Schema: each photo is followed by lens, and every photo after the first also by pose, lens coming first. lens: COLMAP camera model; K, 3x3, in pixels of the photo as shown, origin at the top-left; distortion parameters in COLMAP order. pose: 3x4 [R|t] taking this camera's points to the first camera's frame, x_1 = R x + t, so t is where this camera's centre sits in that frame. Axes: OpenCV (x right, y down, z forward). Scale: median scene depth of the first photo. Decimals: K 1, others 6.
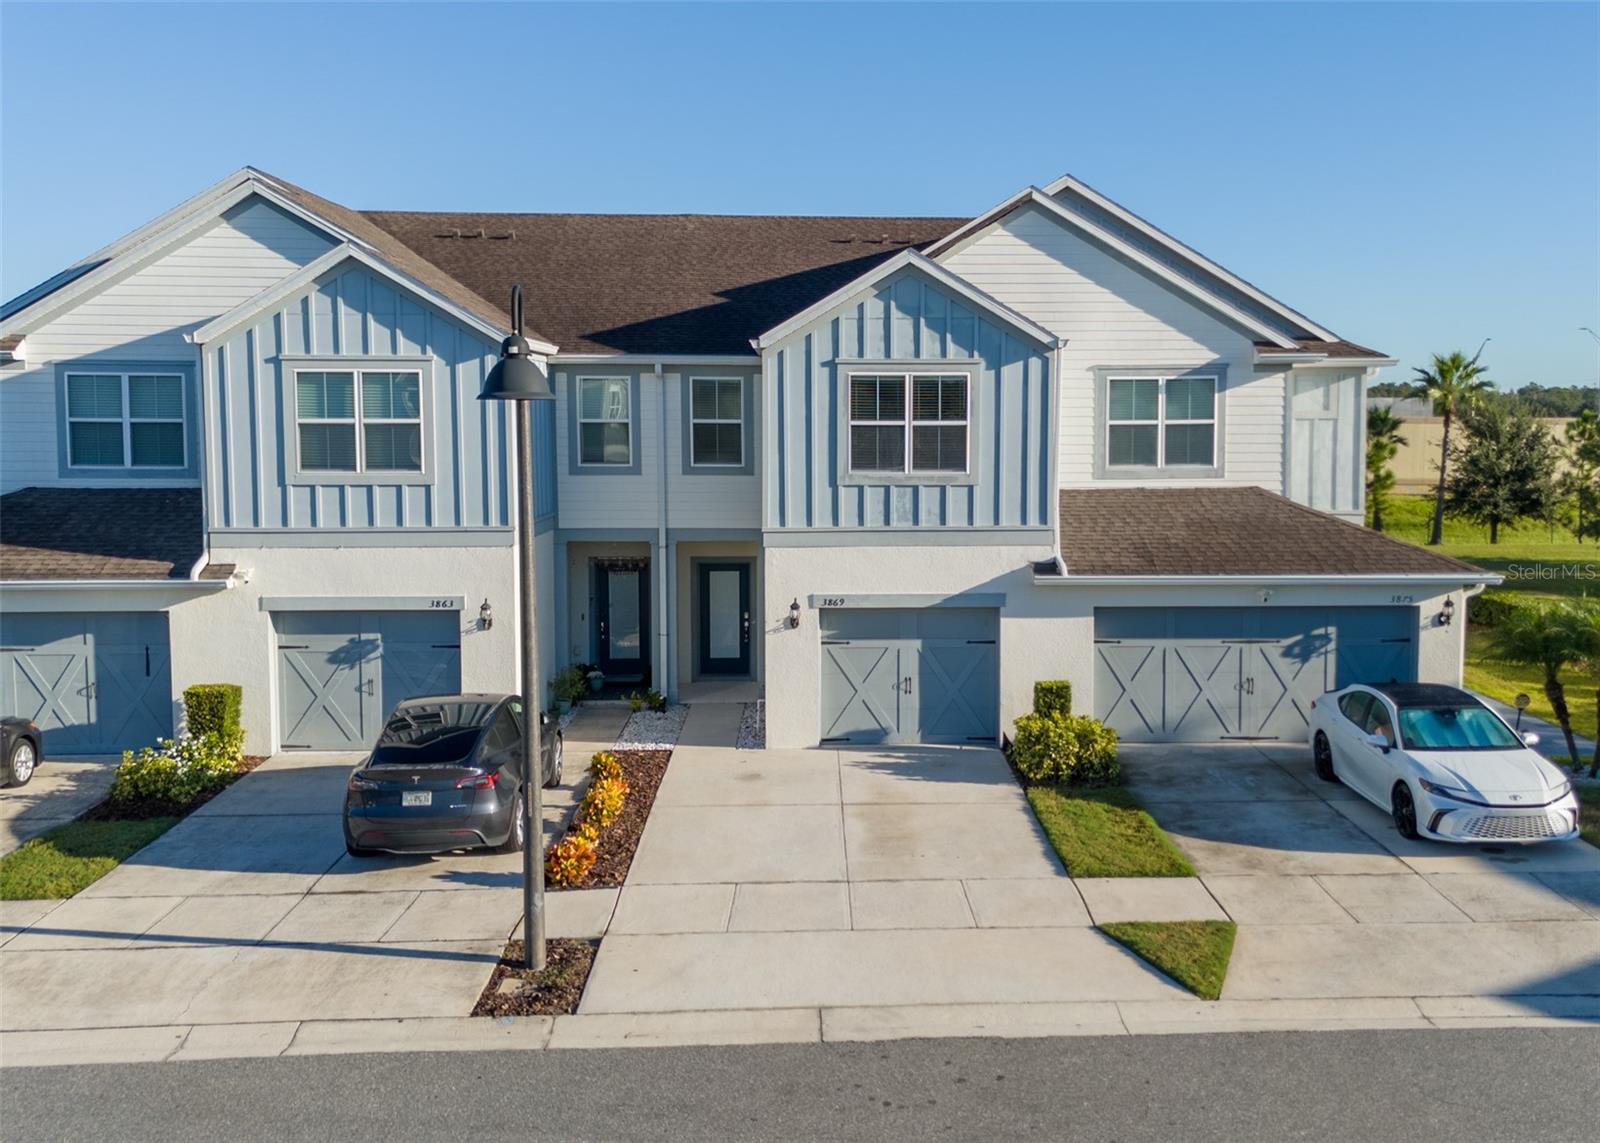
lens RADIAL K [[1511.0, 0, 785.3], [0, 1511.0, 569.2], [0, 0, 1]] dist [0.037631, 0.000000]
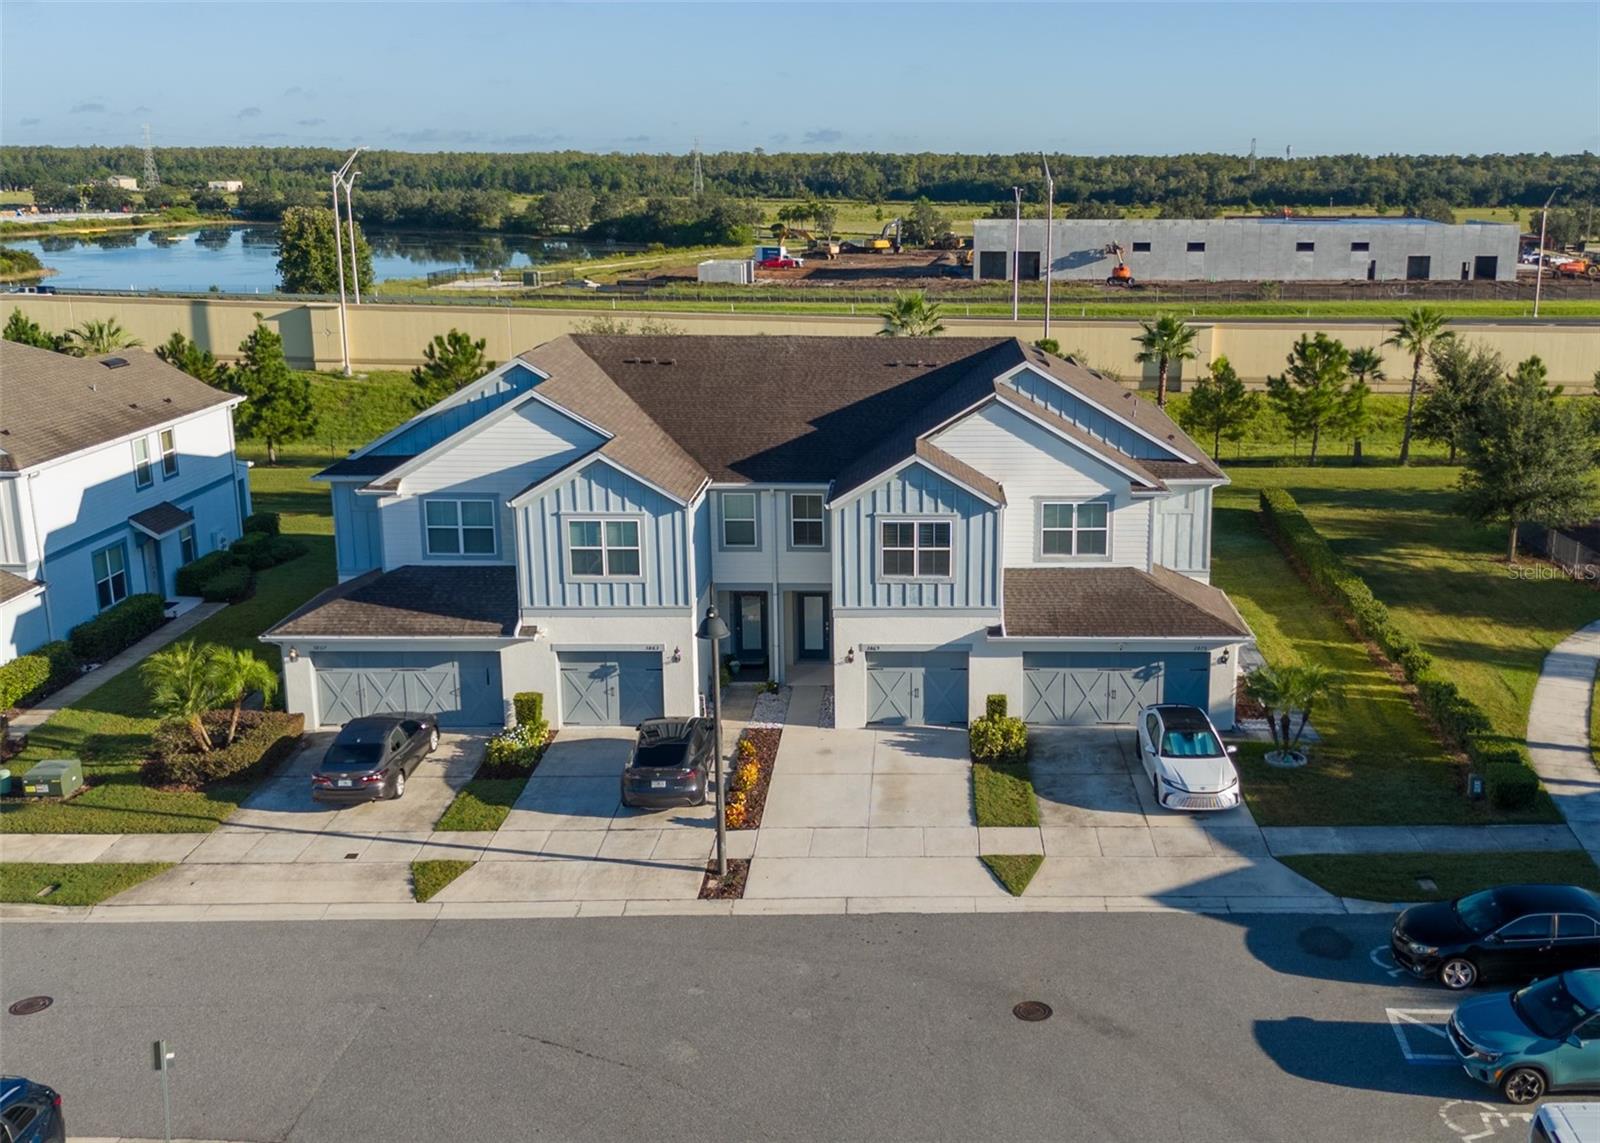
lens RADIAL K [[1511.0, 0, 810.1], [0, 1511.0, 574.5], [0, 0, 1]] dist [0.037631, 0.000000]
pose [[0.998466, 0.002032, -0.055322, 0.055834], [0.006095, 0.989216, 0.146337, -0.322687], [0.055023, -0.146450, 0.987687, -0.729076]]
